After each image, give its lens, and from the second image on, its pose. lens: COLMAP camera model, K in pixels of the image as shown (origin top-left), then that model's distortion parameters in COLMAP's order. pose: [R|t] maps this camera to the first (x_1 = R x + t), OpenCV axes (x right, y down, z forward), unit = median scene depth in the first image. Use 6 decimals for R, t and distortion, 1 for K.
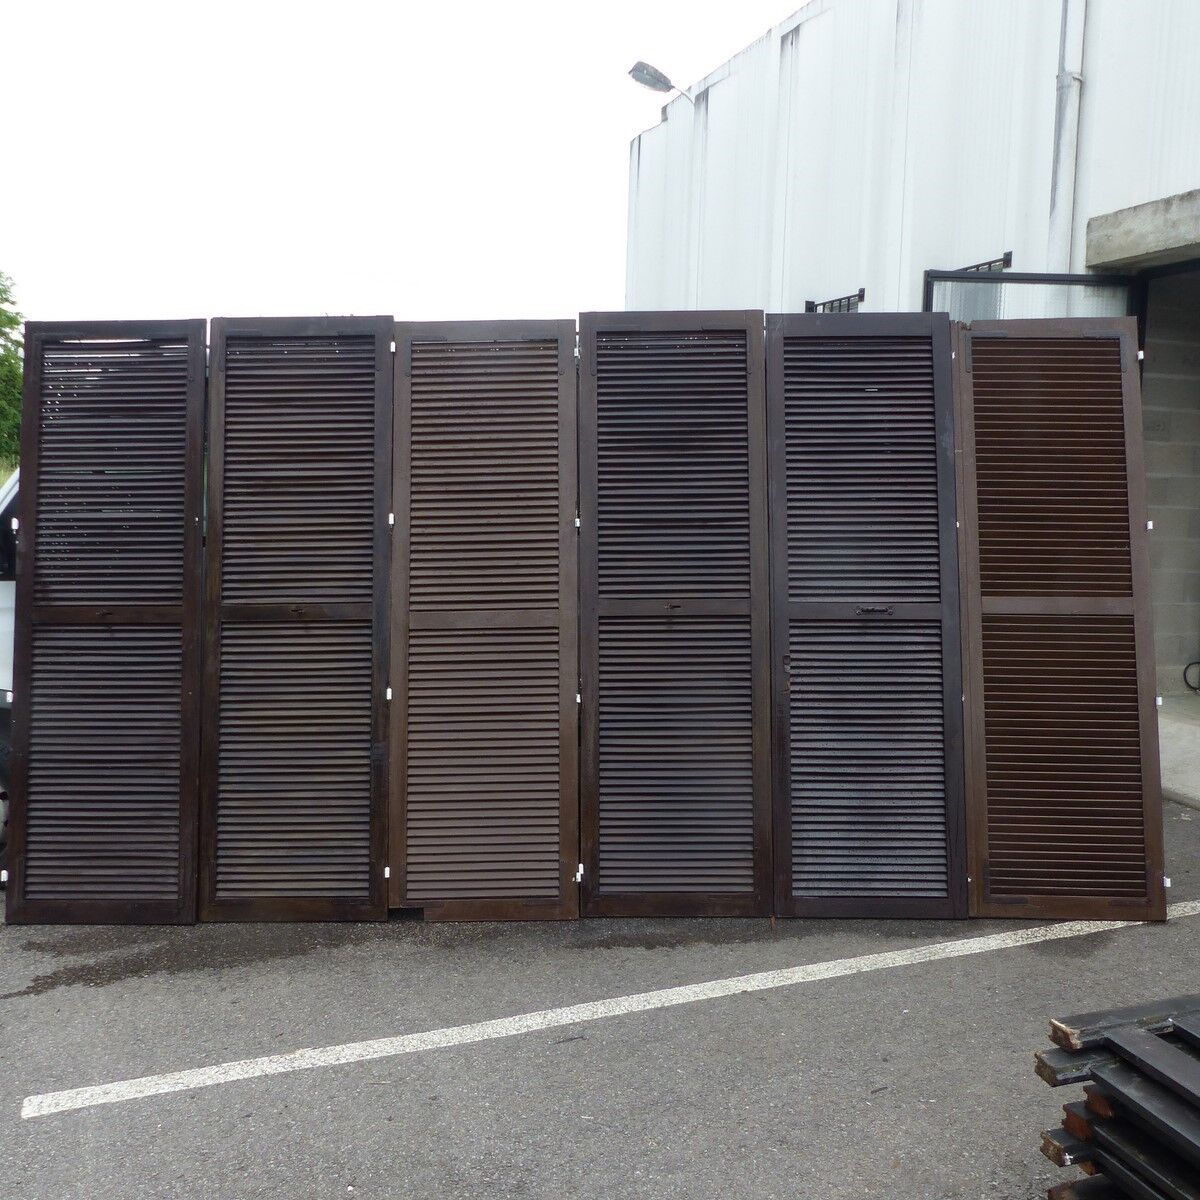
lens RADIAL K [[1174.4, 0, 571.5], [0, 1174.4, 605.8], [0, 0, 1]] dist [-0.022876, 0.009924]
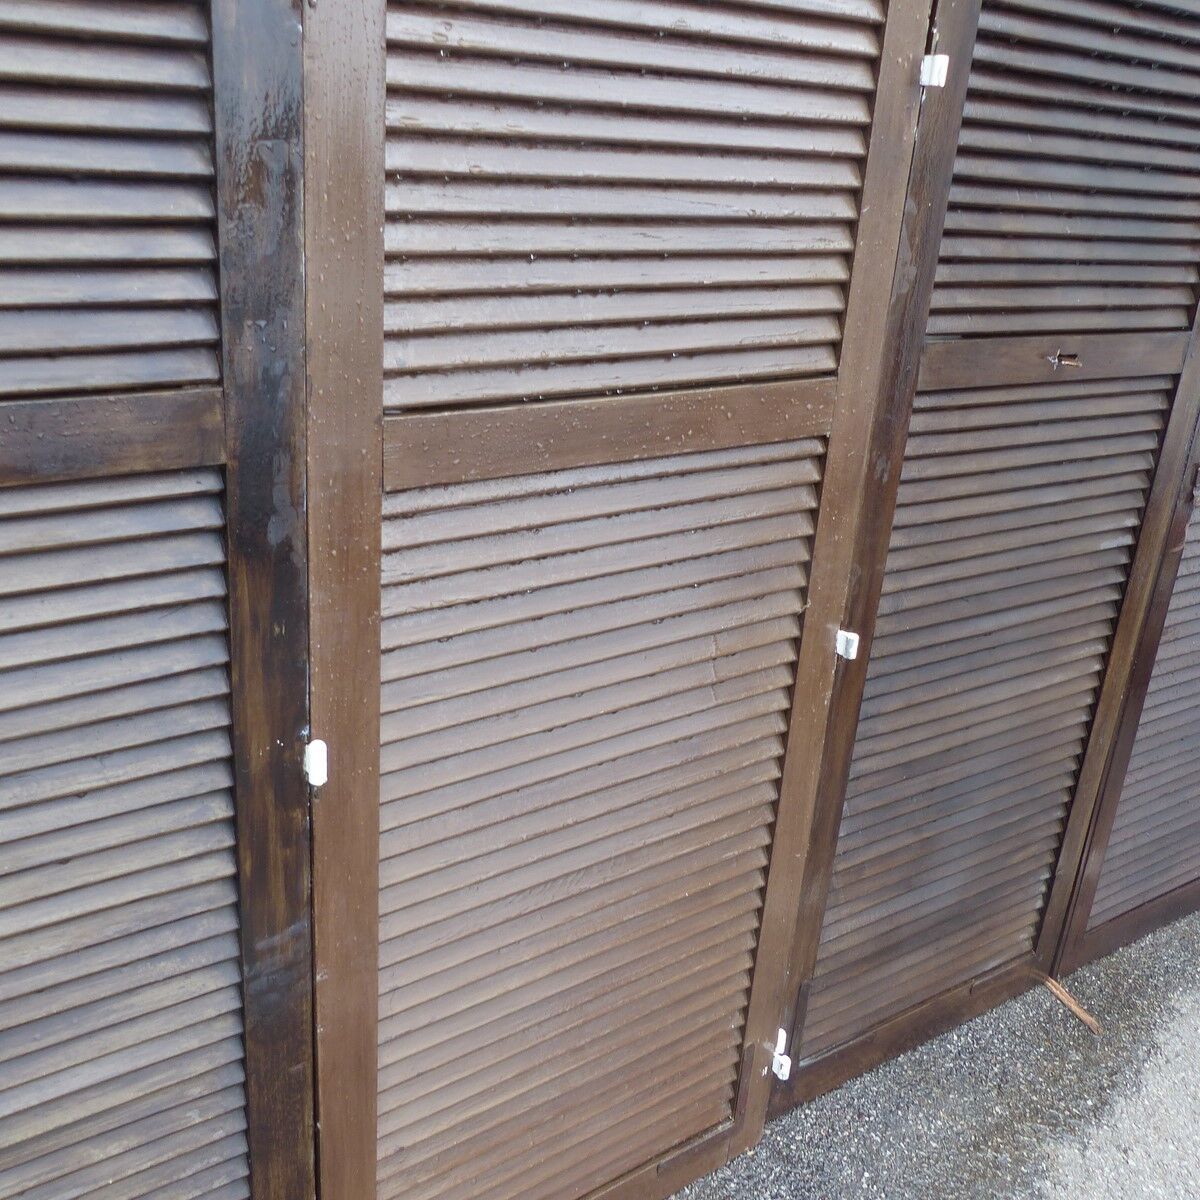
lens RADIAL K [[1213.5, 0, 600.0], [0, 1213.5, 600.0], [0, 0, 1]] dist [-0.028705, 0.020477]
pose [[0.799489, -0.154804, 0.580390, -0.244947], [-0.116248, 0.908081, 0.402338, -0.061533], [-0.589325, -0.389134, 0.708005, 0.787254]]
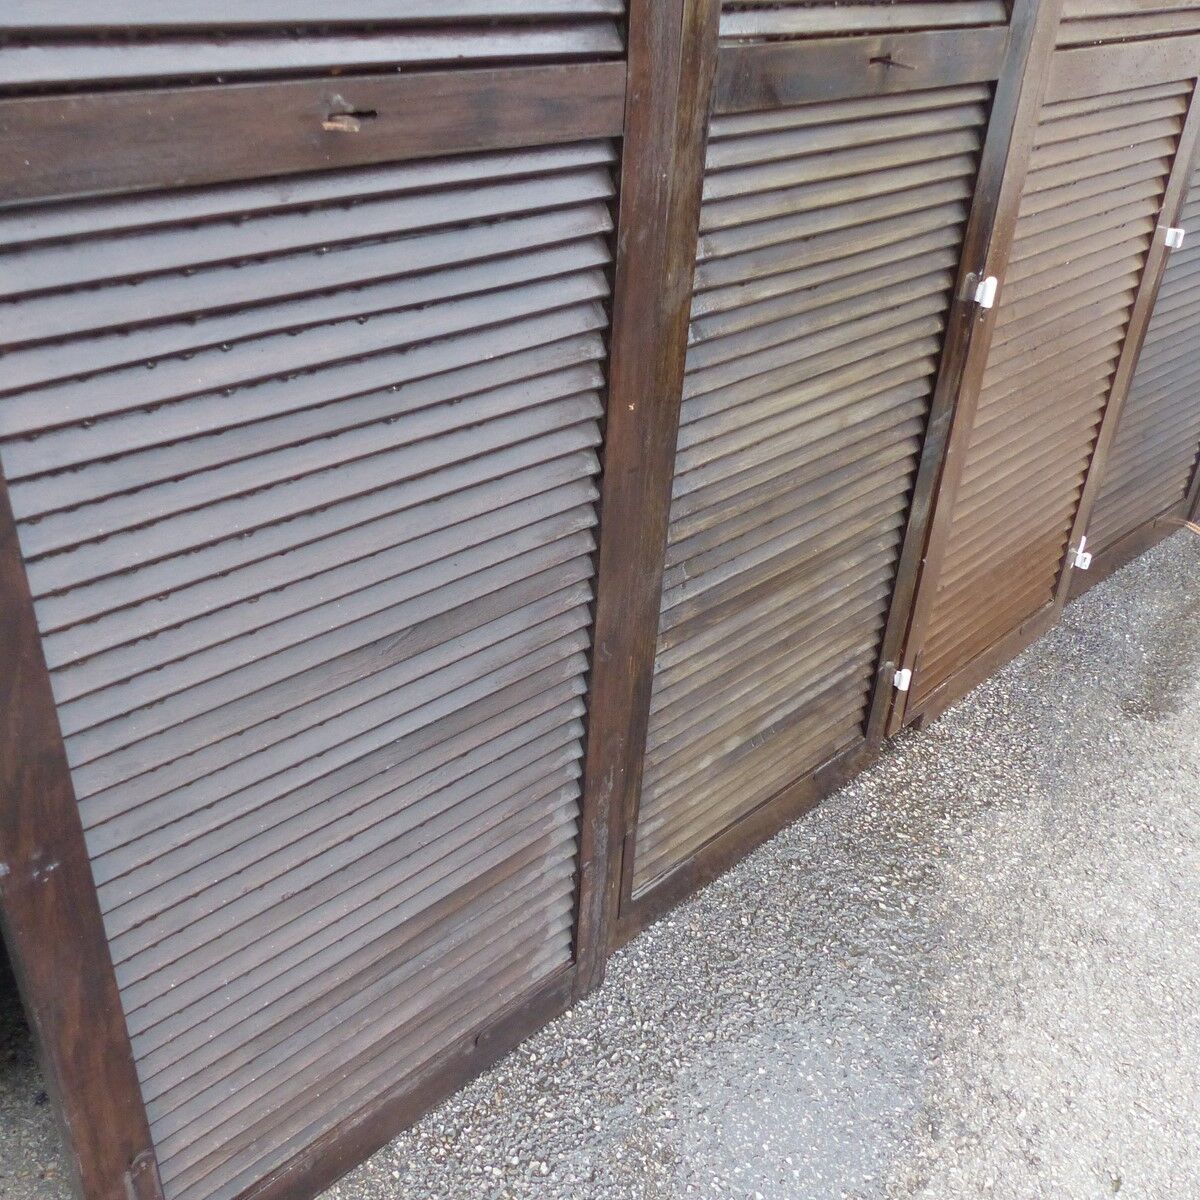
lens RADIAL K [[1213.5, 0, 600.0], [0, 1213.5, 600.0], [0, 0, 1]] dist [-0.028705, 0.020477]
pose [[0.684278, -0.331453, 0.649540, -0.519533], [-0.108925, 0.834280, 0.540474, -0.037904], [-0.721040, -0.440586, 0.534776, 0.824152]]
